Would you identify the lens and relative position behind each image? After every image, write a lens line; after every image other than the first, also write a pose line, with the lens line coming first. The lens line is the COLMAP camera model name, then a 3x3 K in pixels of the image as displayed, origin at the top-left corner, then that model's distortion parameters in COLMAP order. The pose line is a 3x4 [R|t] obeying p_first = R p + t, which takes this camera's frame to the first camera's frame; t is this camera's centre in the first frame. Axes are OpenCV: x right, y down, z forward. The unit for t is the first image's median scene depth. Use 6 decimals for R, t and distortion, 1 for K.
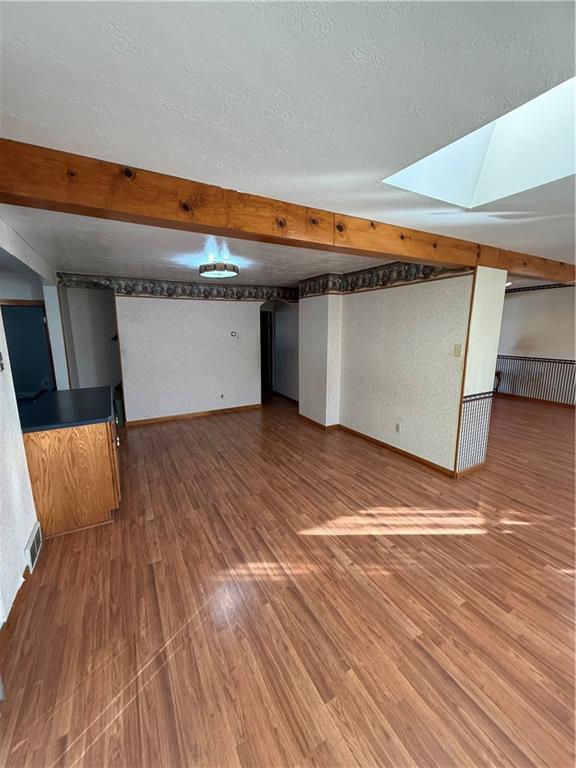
lens RADIAL K [[310.1, 0, 291.3], [0, 310.1, 382.3], [0, 0, 1]] dist [0.002964, -0.000011]
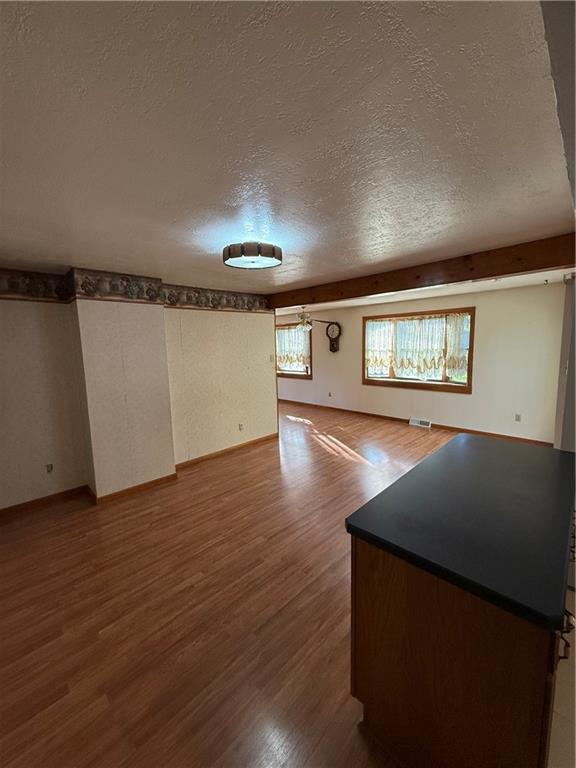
lens RADIAL K [[310.1, 0, 284.7], [0, 310.1, 383.3], [0, 0, 1]] dist [0.002964, -0.000011]
pose [[-0.270704, -0.109747, 0.956386, -0.827815], [0.197550, 0.966004, 0.166766, -0.182930], [-0.942175, 0.234078, -0.239821, 1.069154]]
